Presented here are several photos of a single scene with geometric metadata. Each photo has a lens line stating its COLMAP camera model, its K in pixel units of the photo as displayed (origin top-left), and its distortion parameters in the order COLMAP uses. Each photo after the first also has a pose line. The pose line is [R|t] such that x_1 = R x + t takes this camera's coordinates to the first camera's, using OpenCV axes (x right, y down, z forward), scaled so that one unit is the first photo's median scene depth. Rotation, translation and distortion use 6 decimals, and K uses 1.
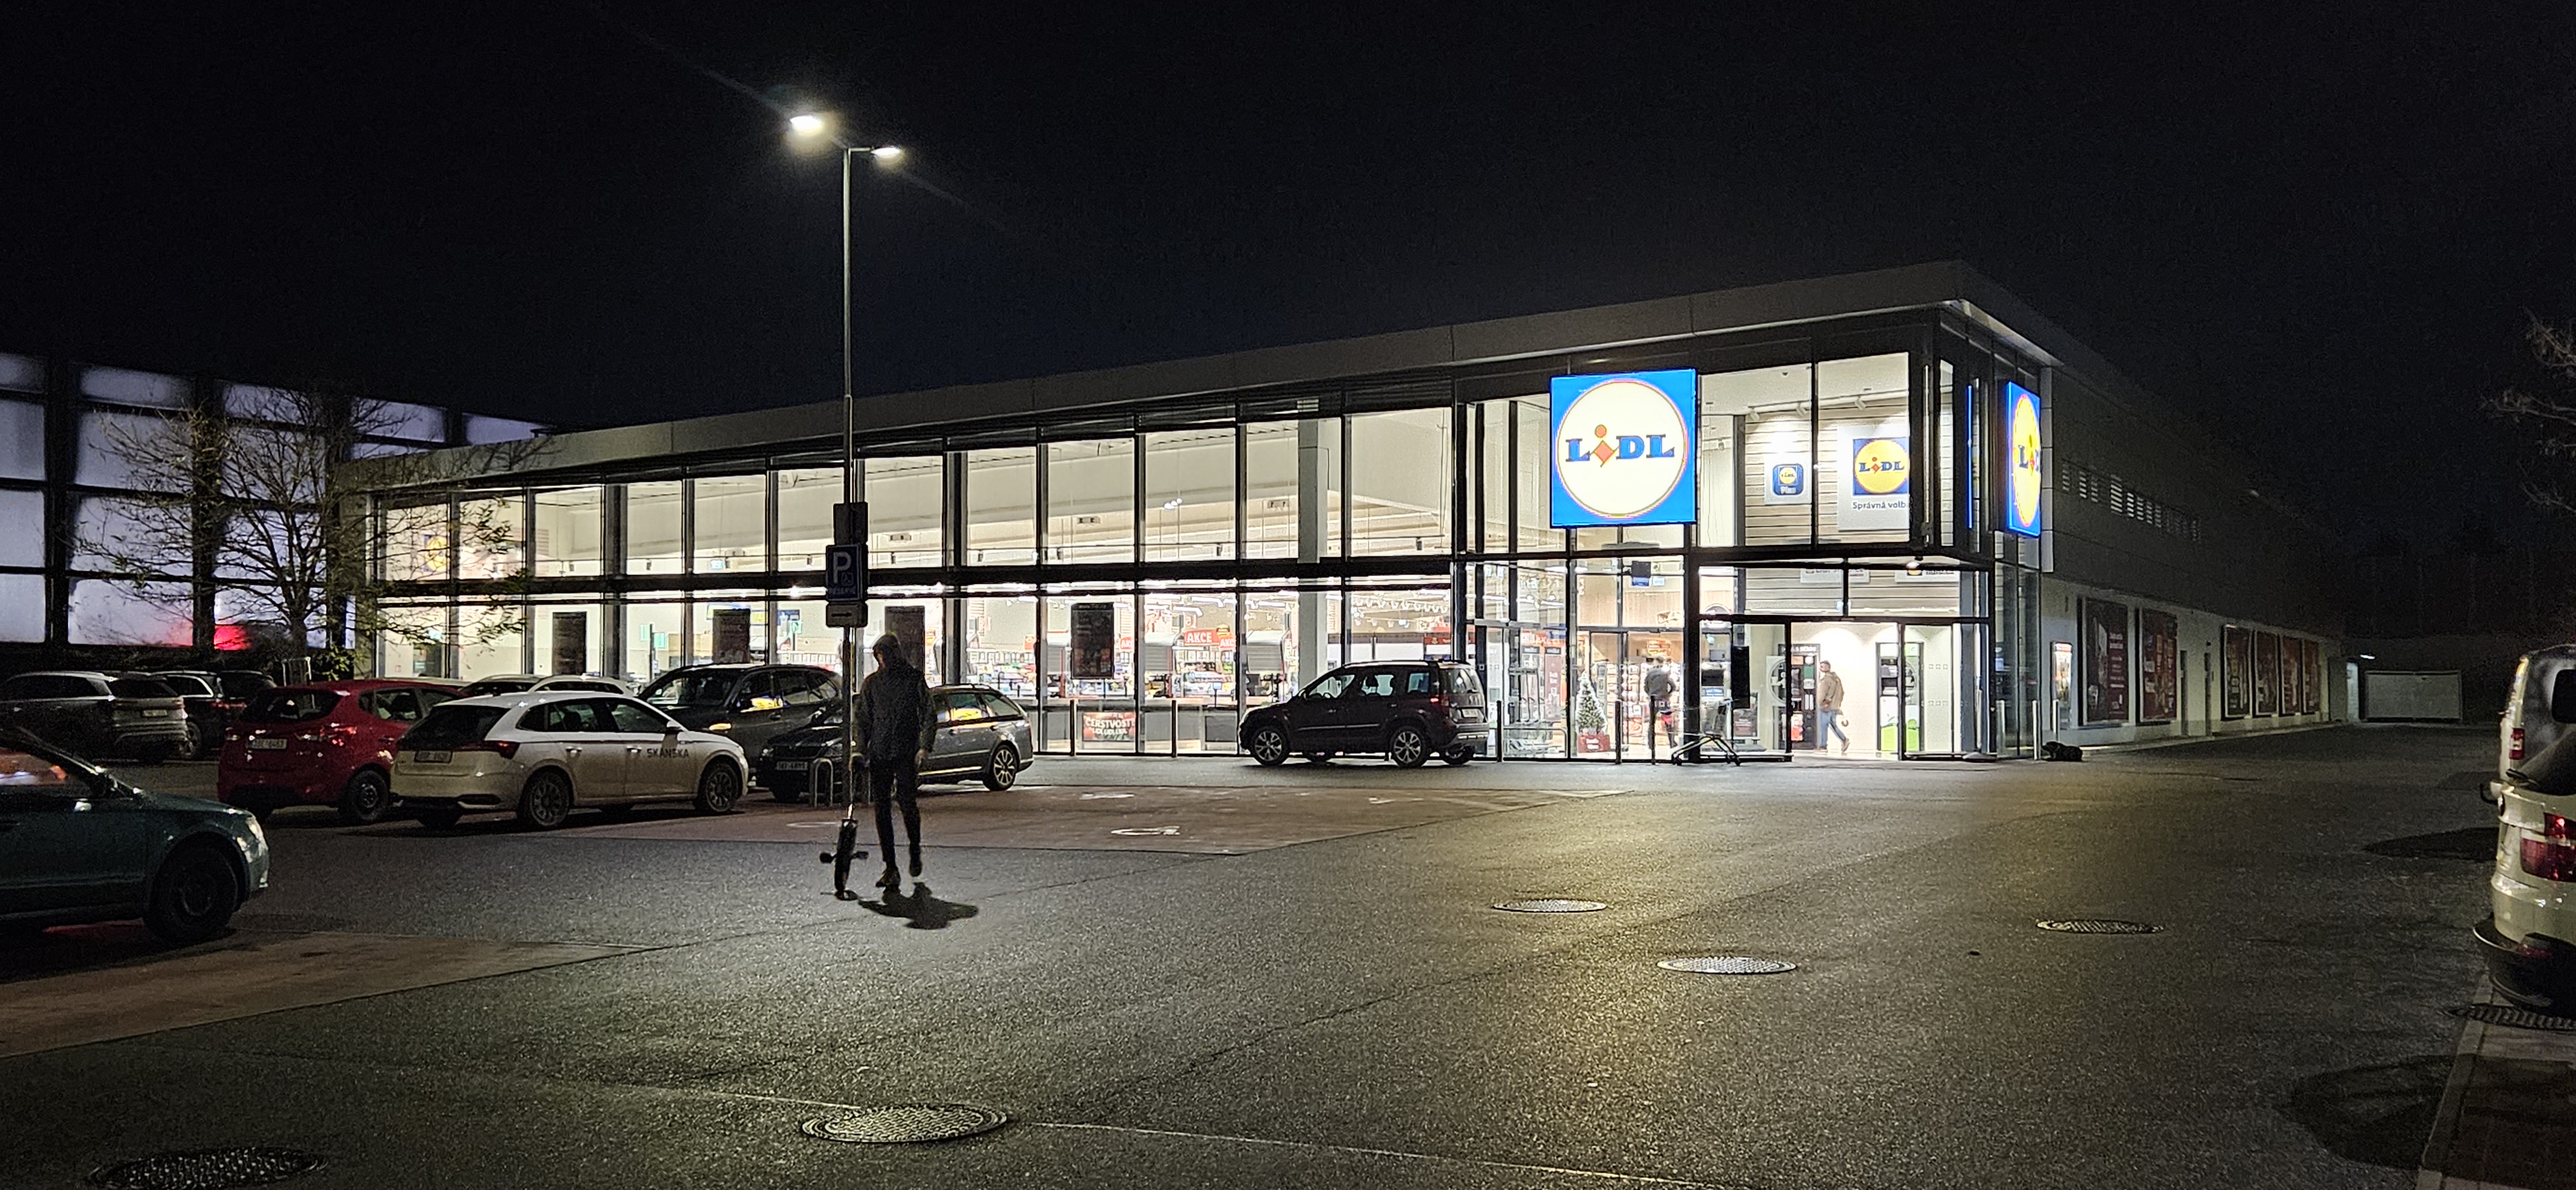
lens RADIAL K [[2449.8, 0, 1287.3], [0, 2449.8, 688.8], [0, 0, 1]] dist [0.010791, 0.006365]
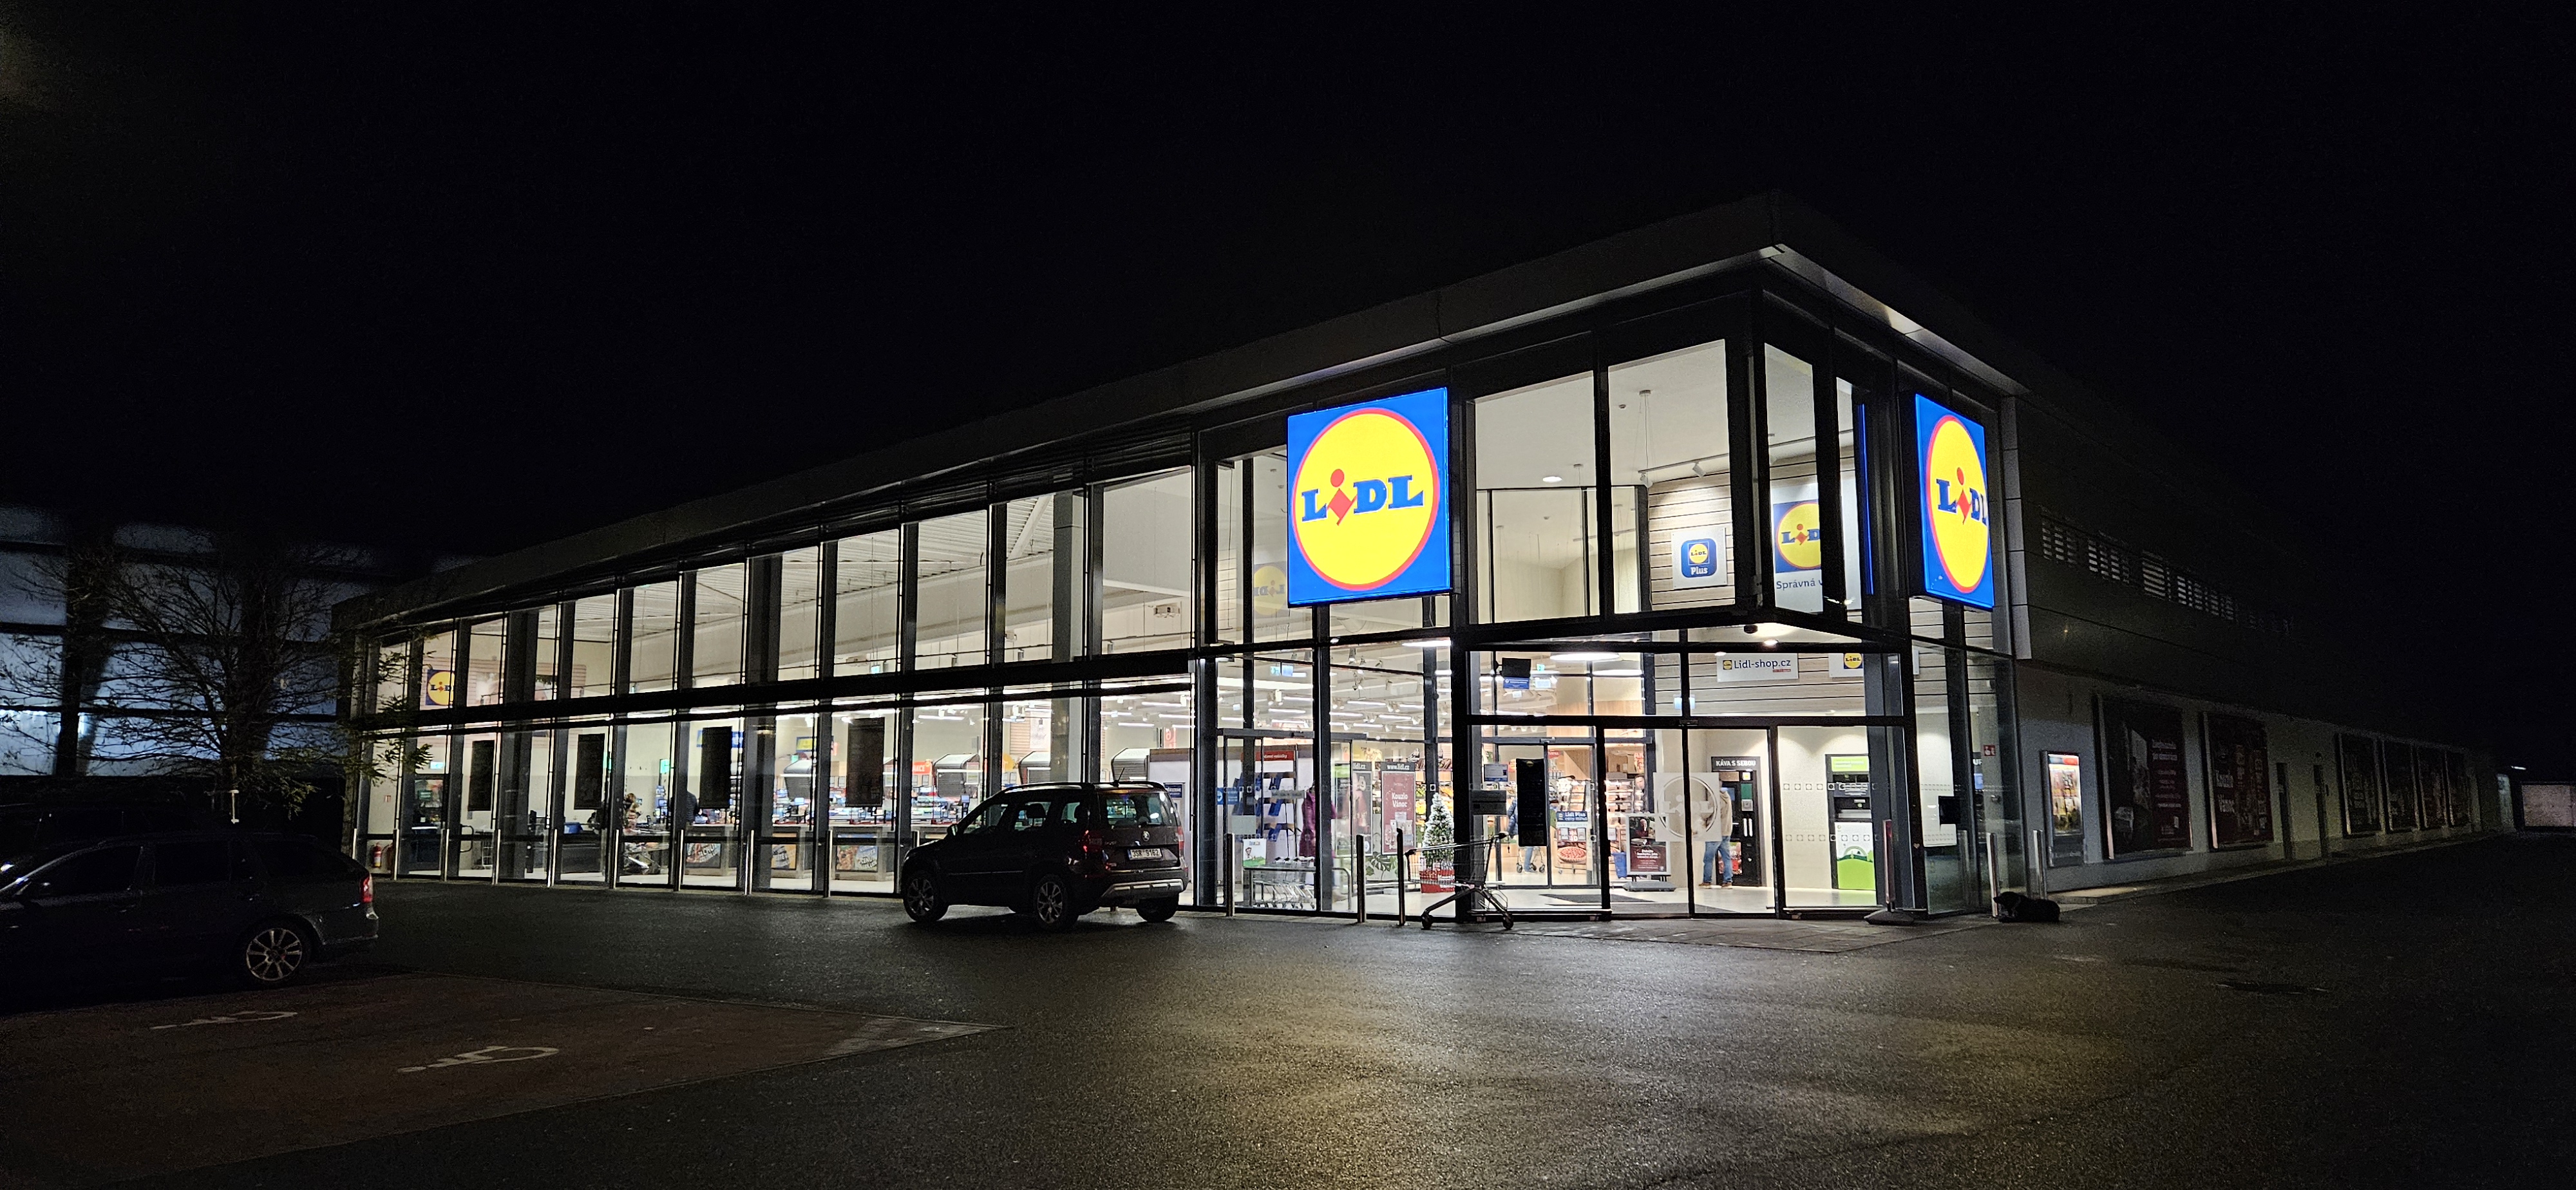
lens RADIAL K [[1718.6, 0, 1288.0], [0, 1718.6, 595.0], [0, 0, 1]] dist [0.090491, -0.069602]
pose [[0.981368, -0.029458, -0.189866, 0.199826], [0.007278, 0.993168, -0.116469, -0.006318], [0.192000, 0.112917, 0.974877, 0.449559]]
